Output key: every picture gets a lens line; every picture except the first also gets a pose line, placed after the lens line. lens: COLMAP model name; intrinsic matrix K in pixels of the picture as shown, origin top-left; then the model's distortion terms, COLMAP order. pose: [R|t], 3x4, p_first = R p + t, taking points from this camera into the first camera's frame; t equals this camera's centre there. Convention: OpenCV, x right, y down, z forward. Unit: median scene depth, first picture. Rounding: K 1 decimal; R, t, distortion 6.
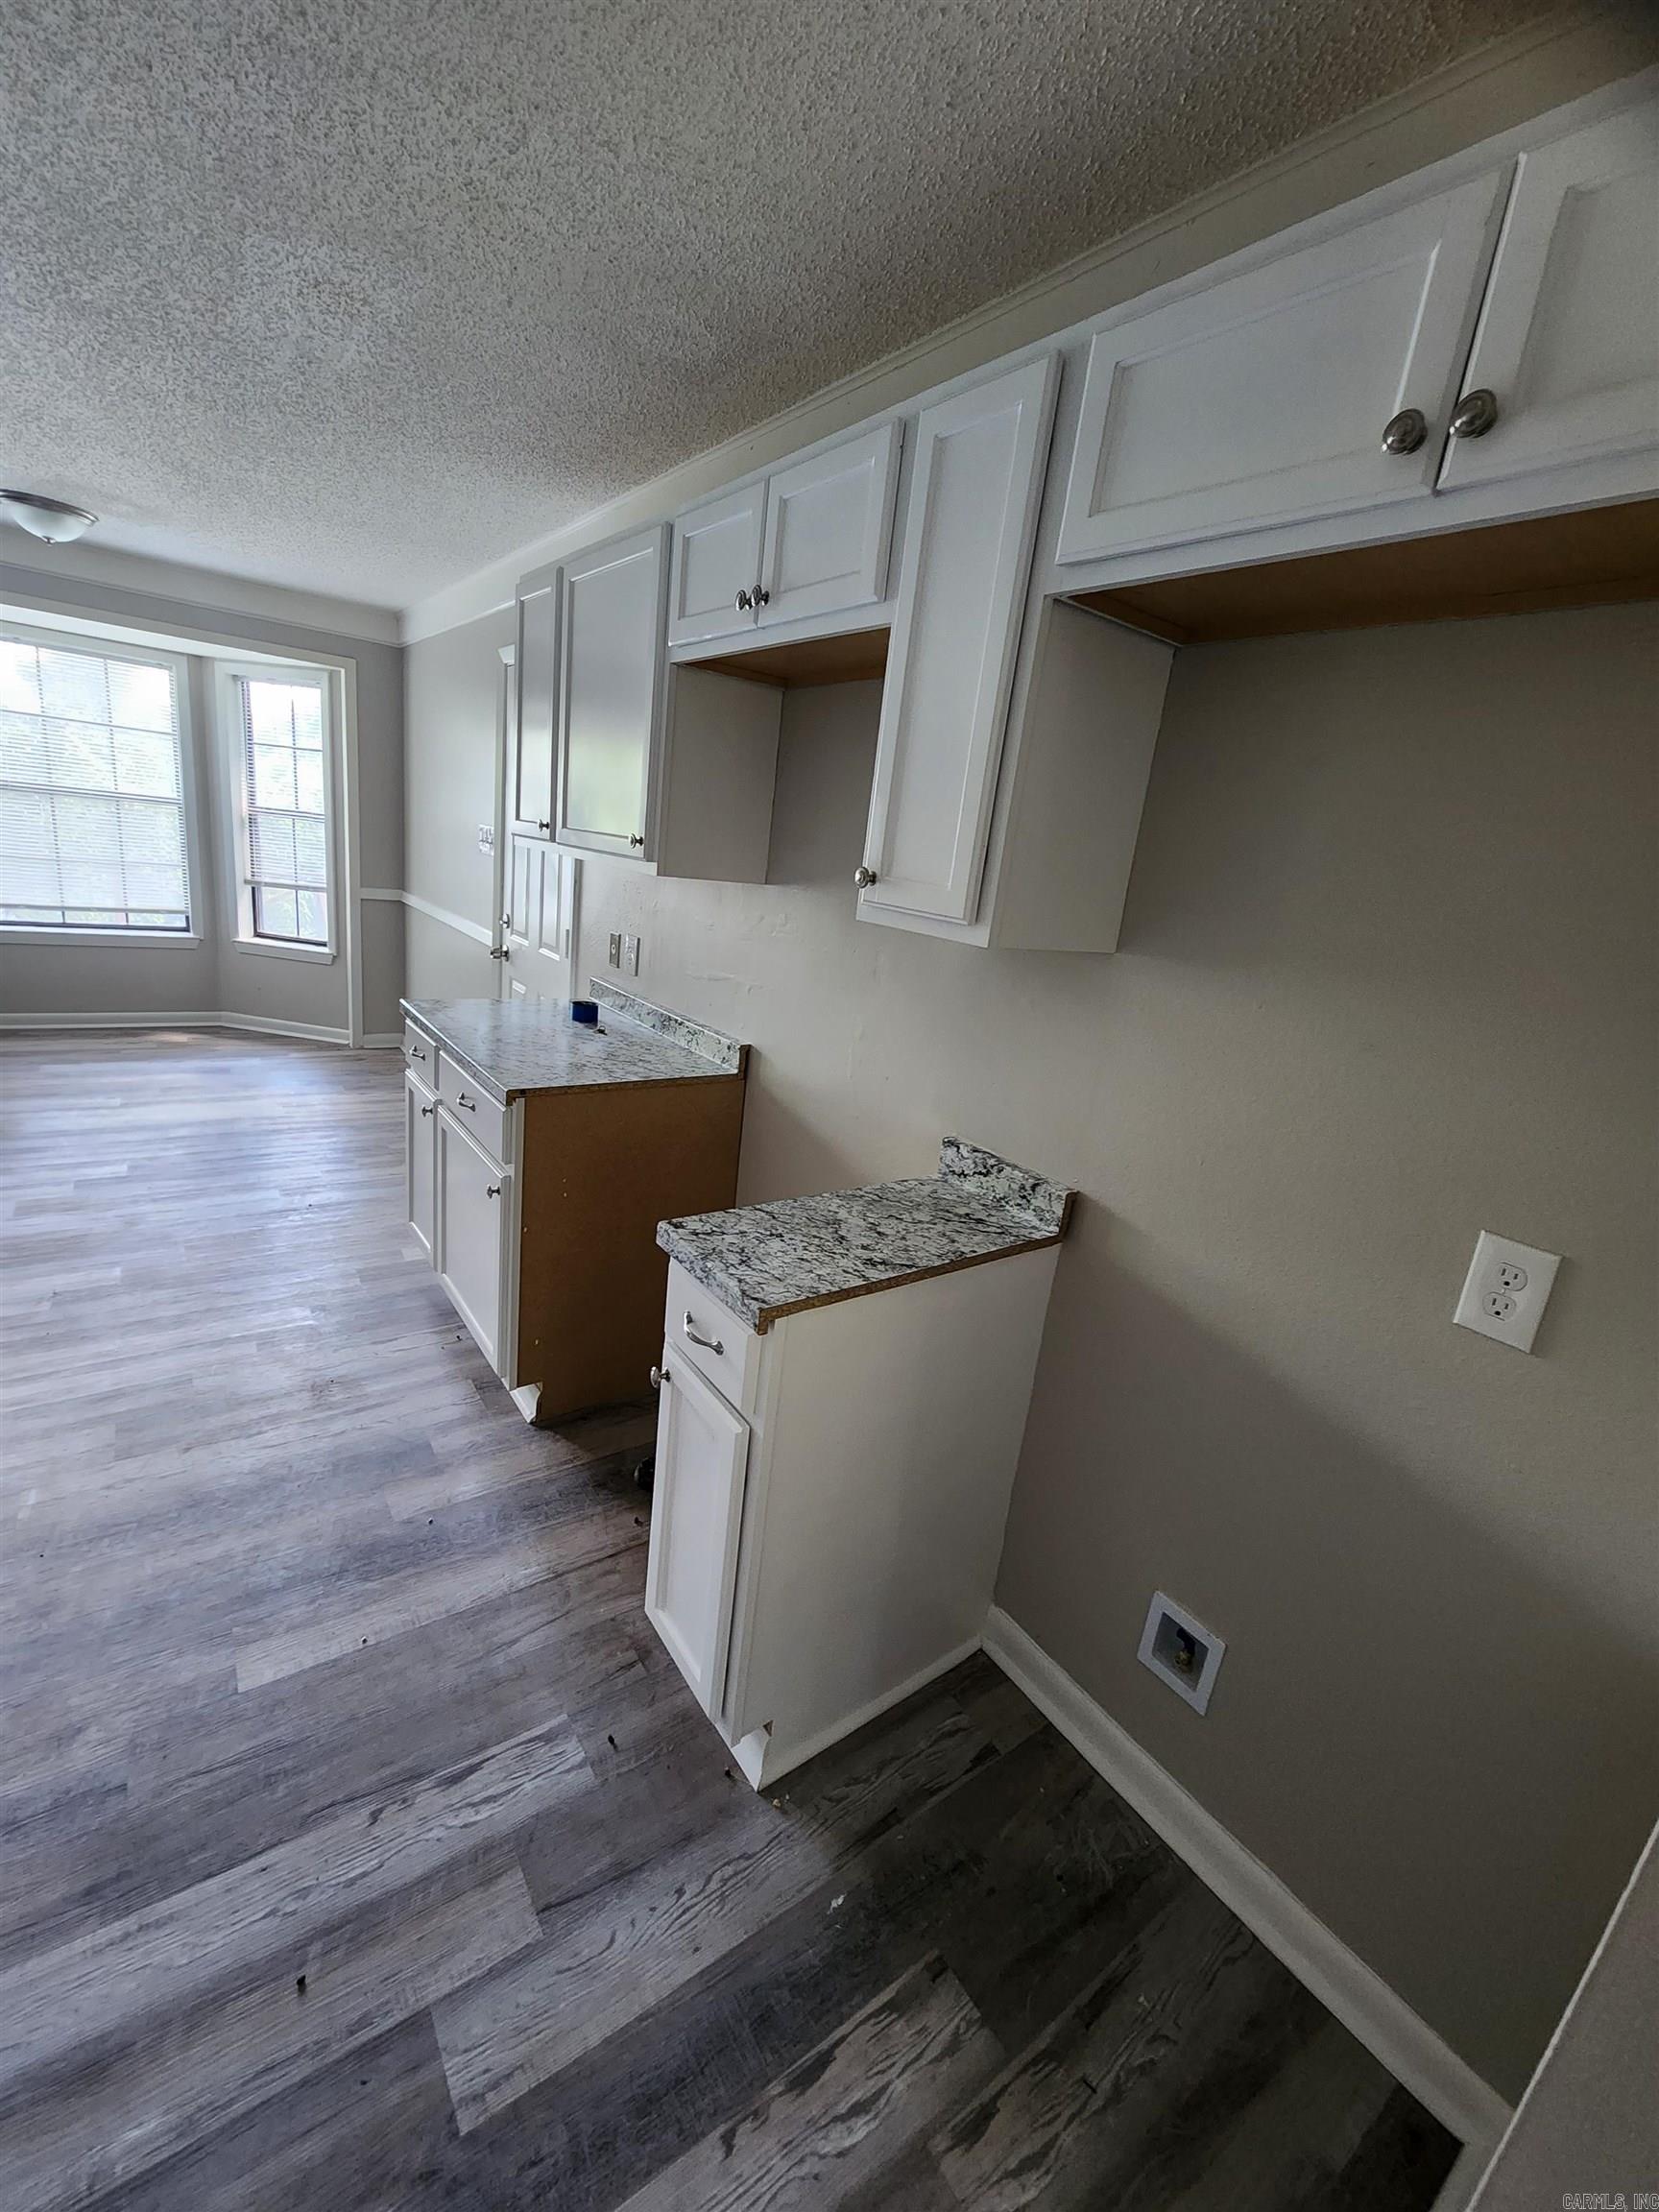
lens RADIAL K [[910.2, 0, 837.8], [0, 910.2, 1100.5], [0, 0, 1]] dist [-0.006905, 0.000407]
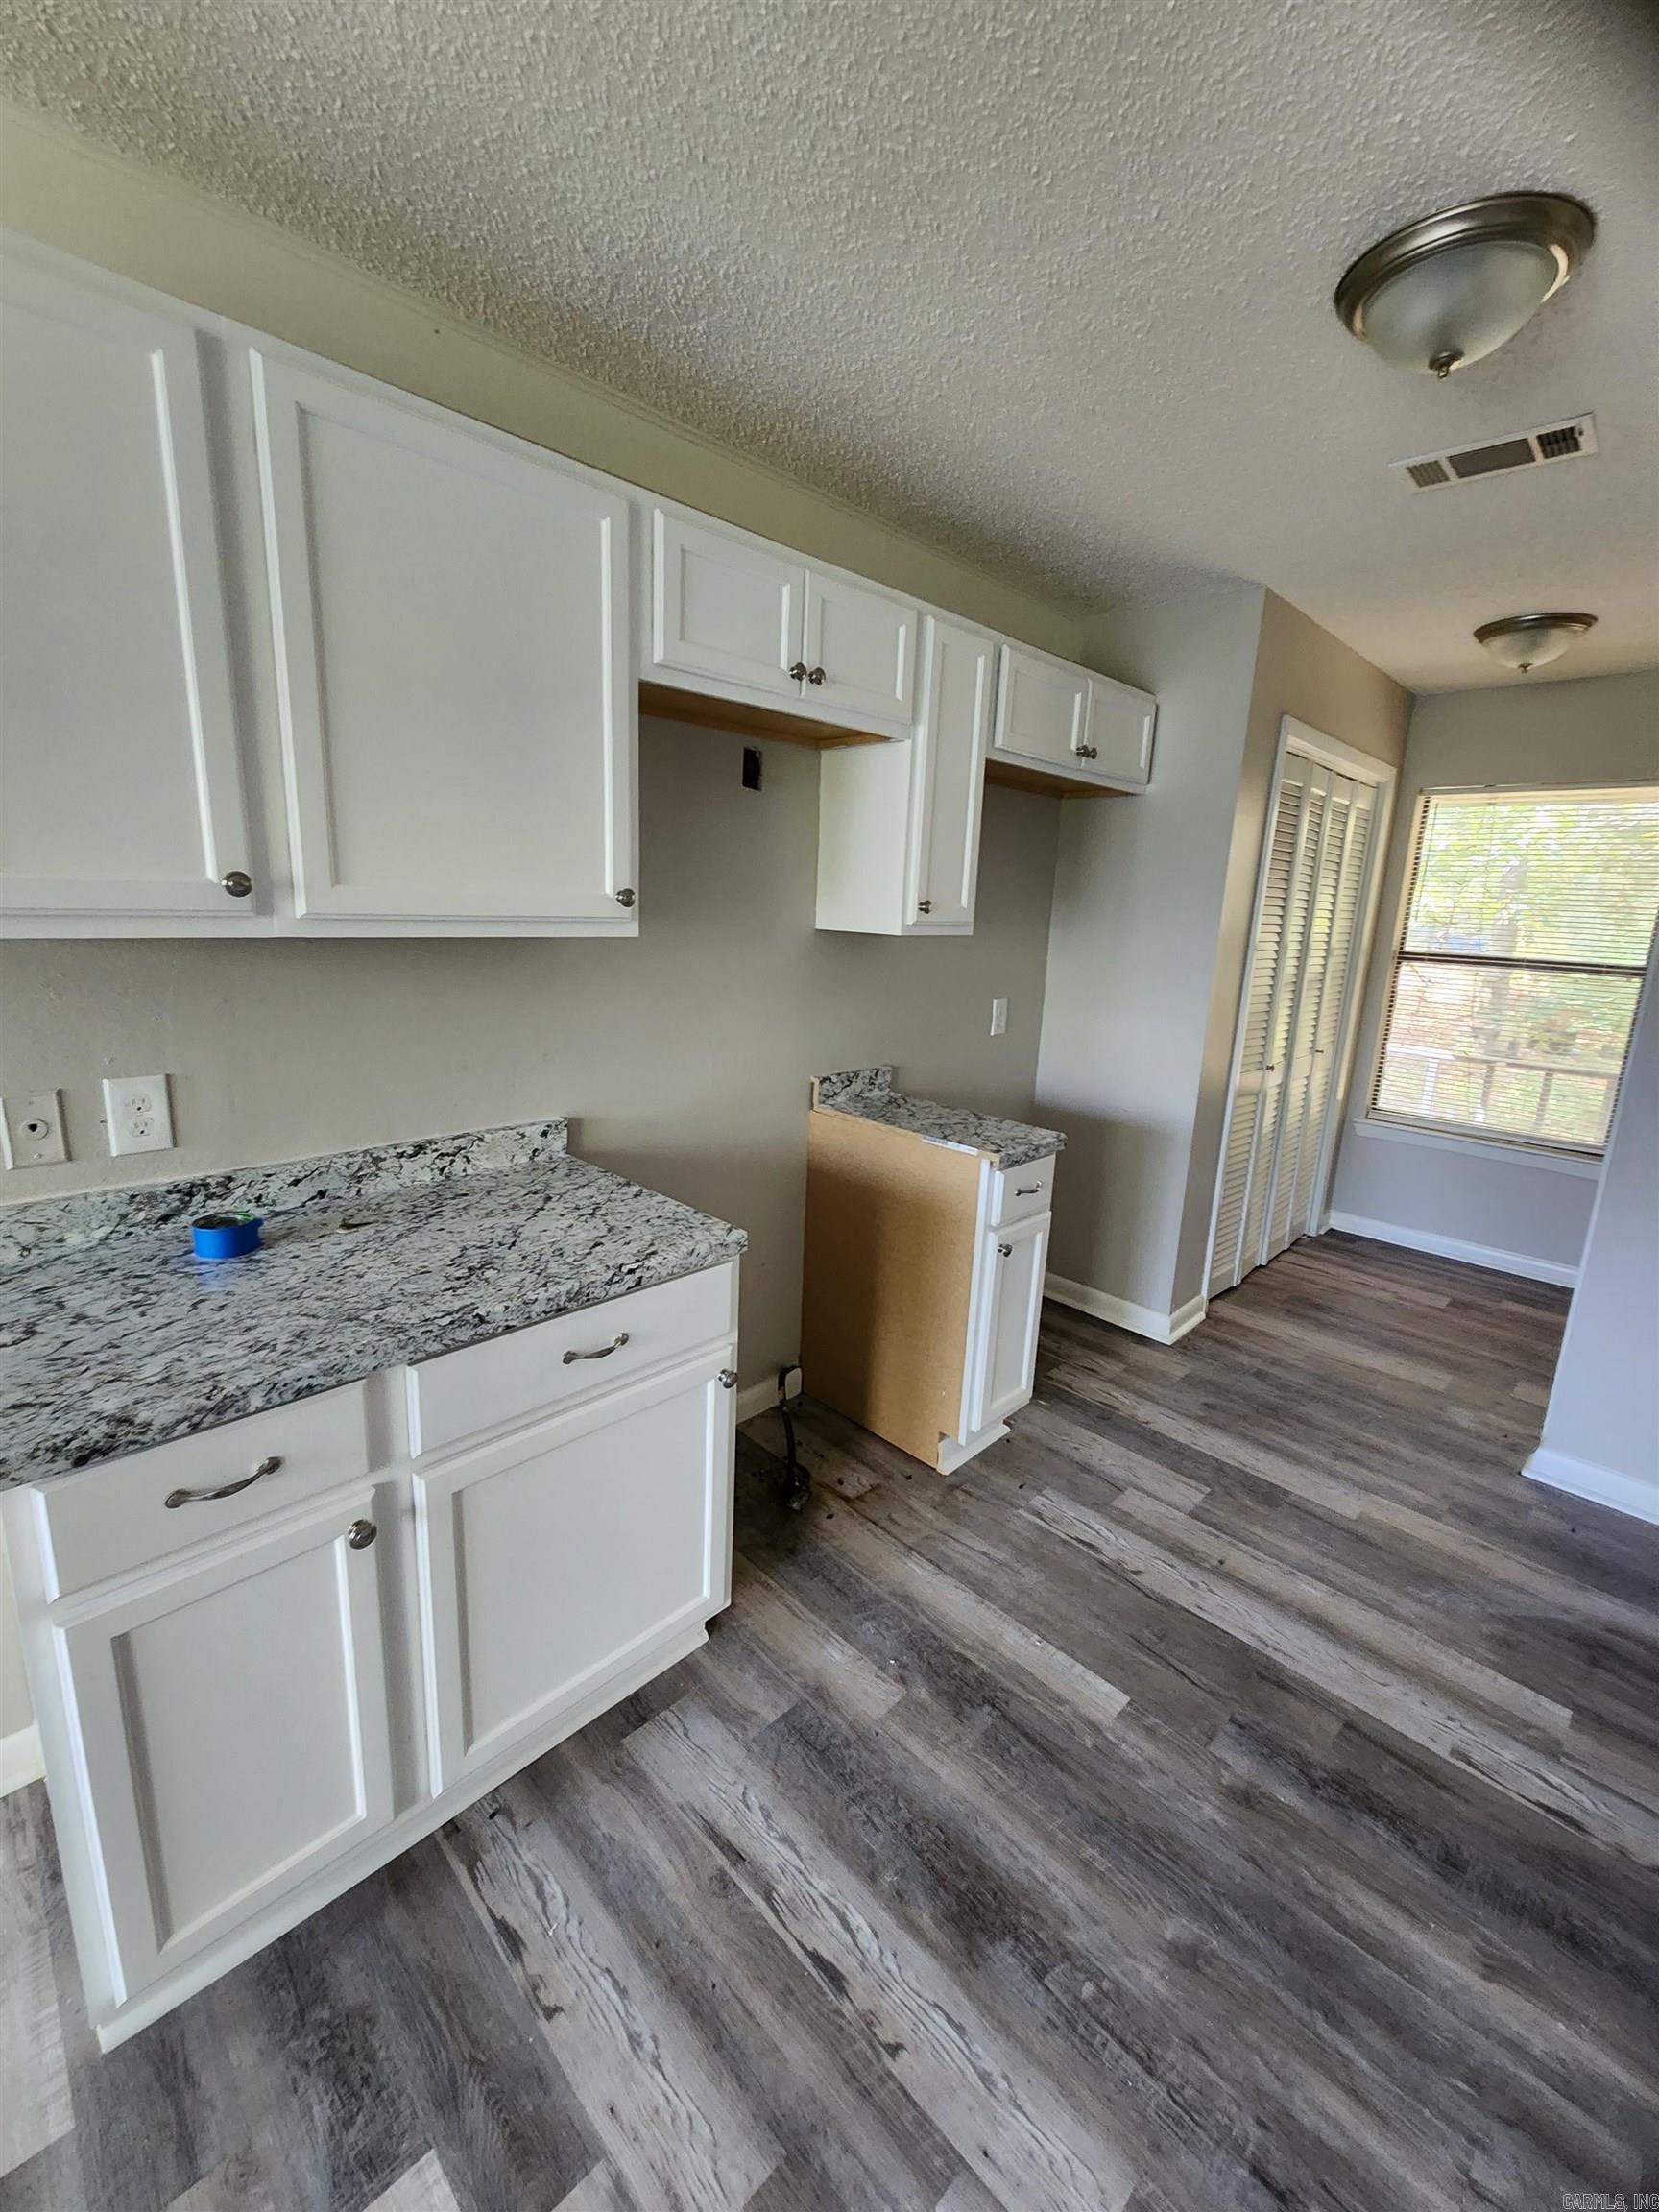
lens RADIAL K [[911.9, 0, 827.5], [0, 911.9, 1094.1], [0, 0, 1]] dist [-0.000181, -0.000127]
pose [[-0.147430, -0.333959, 0.930987, -1.362168], [0.205148, 0.910478, 0.359089, -0.498607], [-0.967563, 0.243931, -0.065721, 1.210877]]
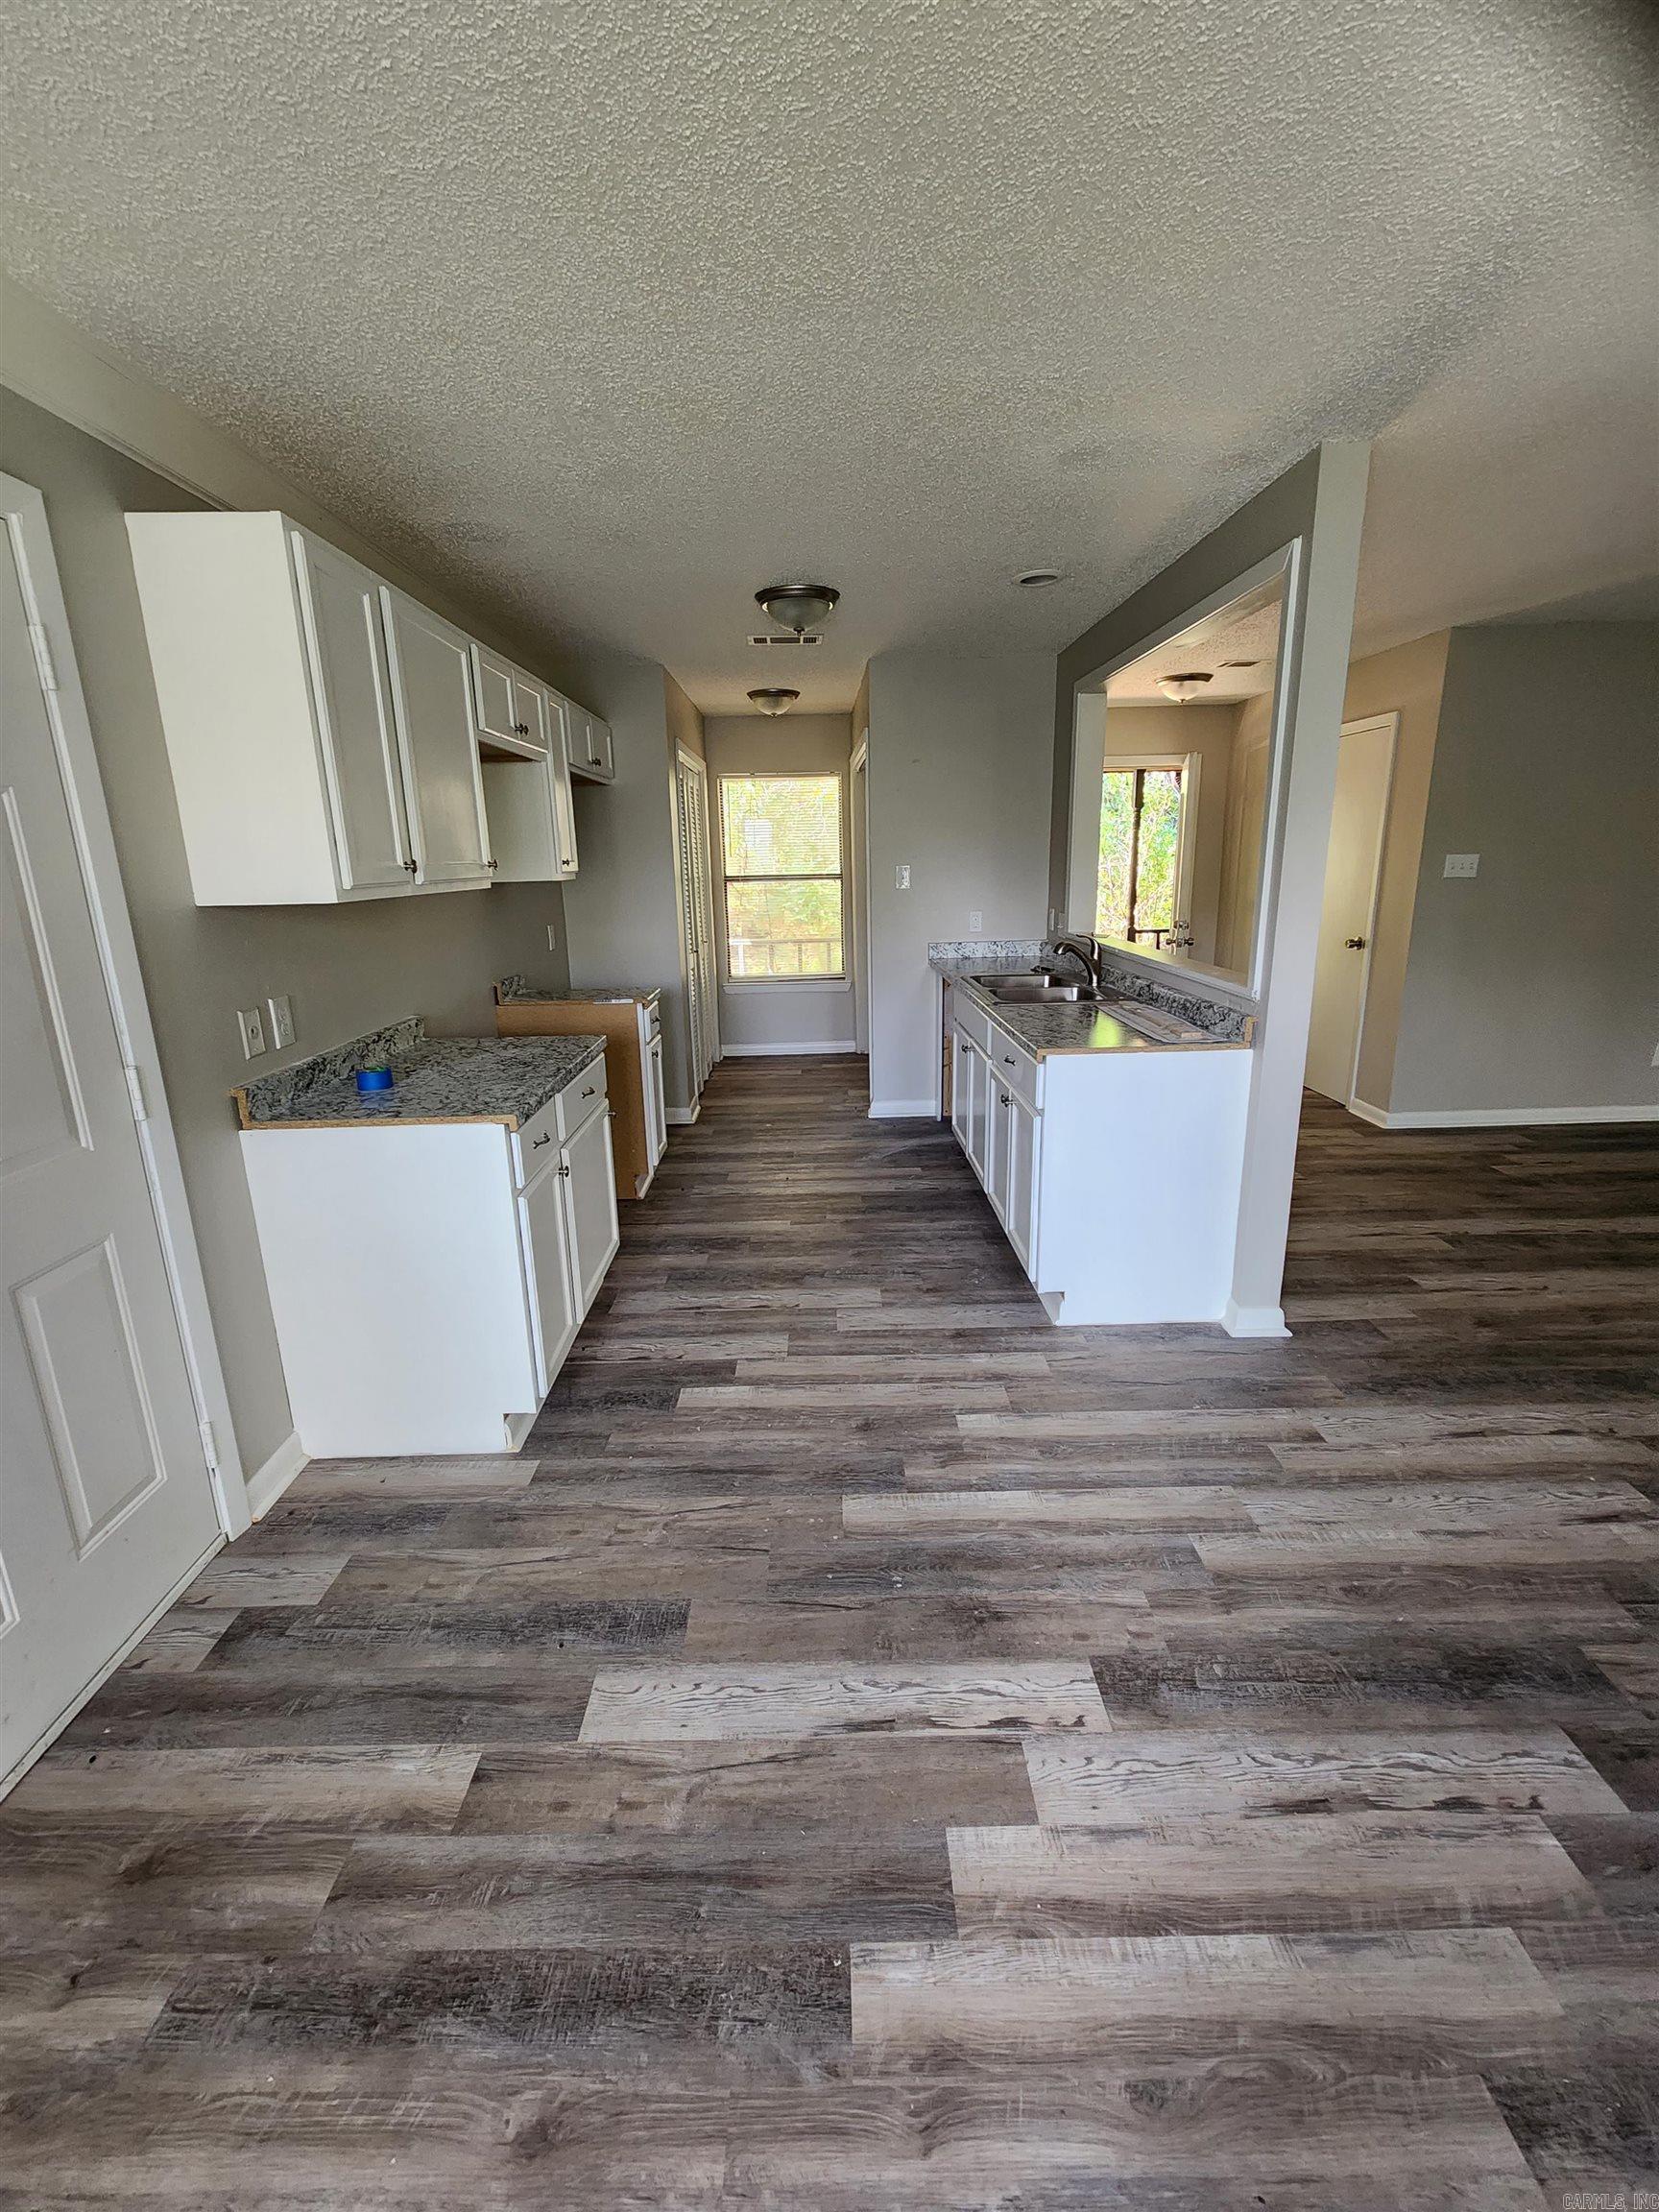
lens RADIAL K [[911.9, 0, 827.5], [0, 911.9, 1094.1], [0, 0, 1]] dist [-0.000181, -0.000127]
pose [[-0.809719, -0.242535, 0.534352, -1.904223], [0.084843, 0.852639, 0.515566, -0.862912], [-0.580653, 0.462799, -0.669820, 2.342504]]
